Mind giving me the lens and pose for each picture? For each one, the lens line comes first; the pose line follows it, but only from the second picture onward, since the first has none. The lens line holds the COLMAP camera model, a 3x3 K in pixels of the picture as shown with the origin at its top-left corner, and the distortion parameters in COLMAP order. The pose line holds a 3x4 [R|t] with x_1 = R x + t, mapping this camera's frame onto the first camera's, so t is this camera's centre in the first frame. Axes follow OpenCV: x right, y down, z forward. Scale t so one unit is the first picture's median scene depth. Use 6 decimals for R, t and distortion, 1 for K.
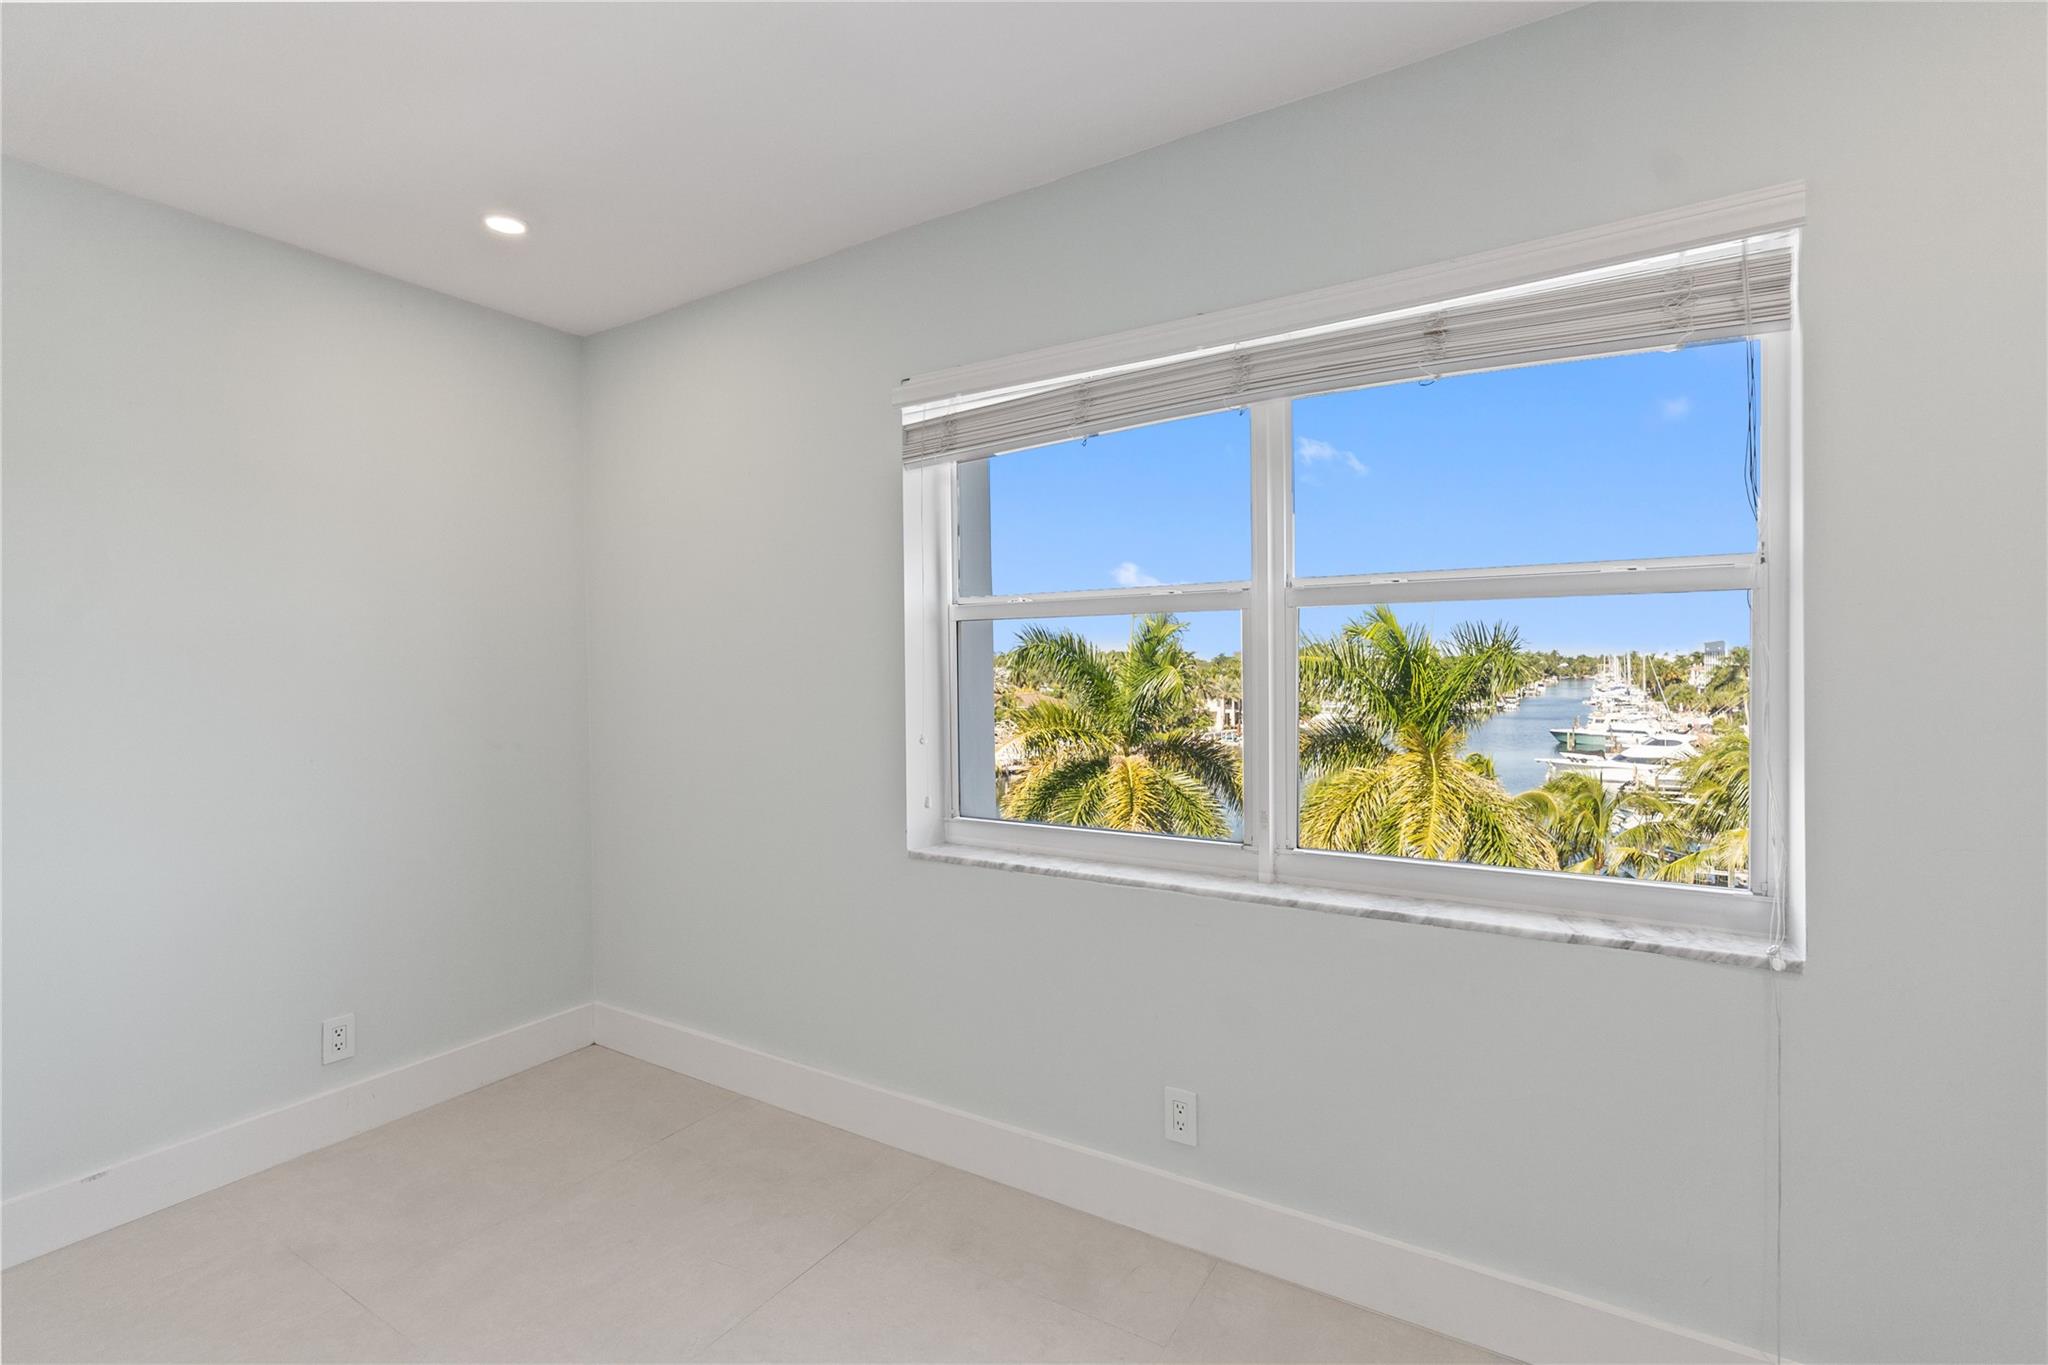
lens RADIAL K [[928.3, 0, 1027.1], [0, 928.3, 701.9], [0, 0, 1]] dist [-0.003897, 0.000884]
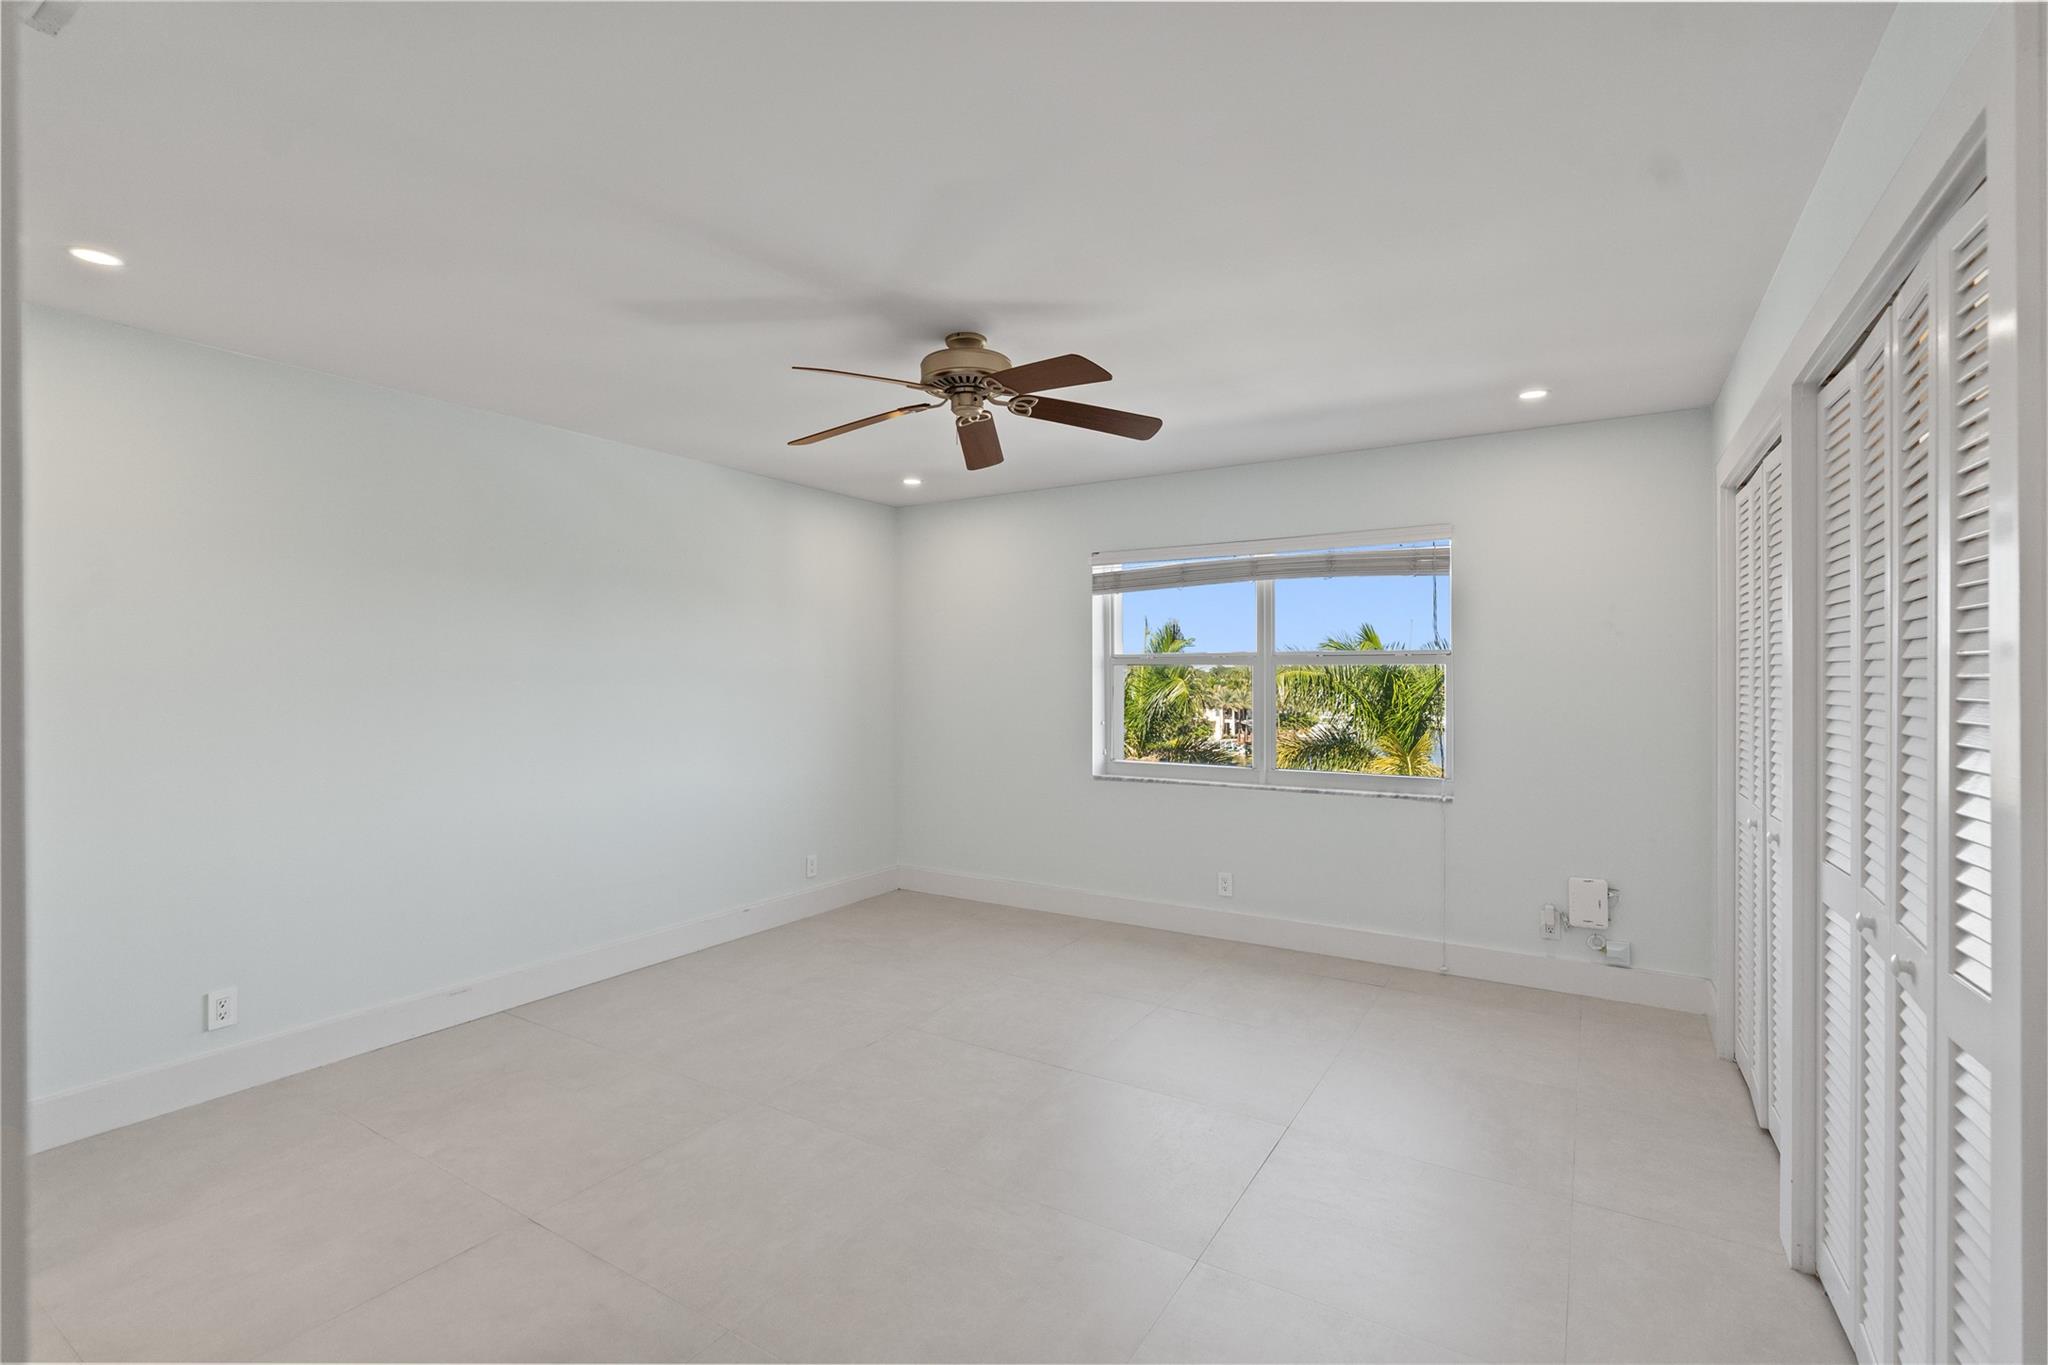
lens RADIAL K [[928.3, 0, 1019.6], [0, 928.3, 684.5], [0, 0, 1]] dist [-0.003897, 0.000884]
pose [[0.999921, 0.010745, -0.006450, -0.031019], [-0.010916, 0.999571, -0.027187, 0.001505], [0.006155, 0.027255, 0.999610, -0.122082]]
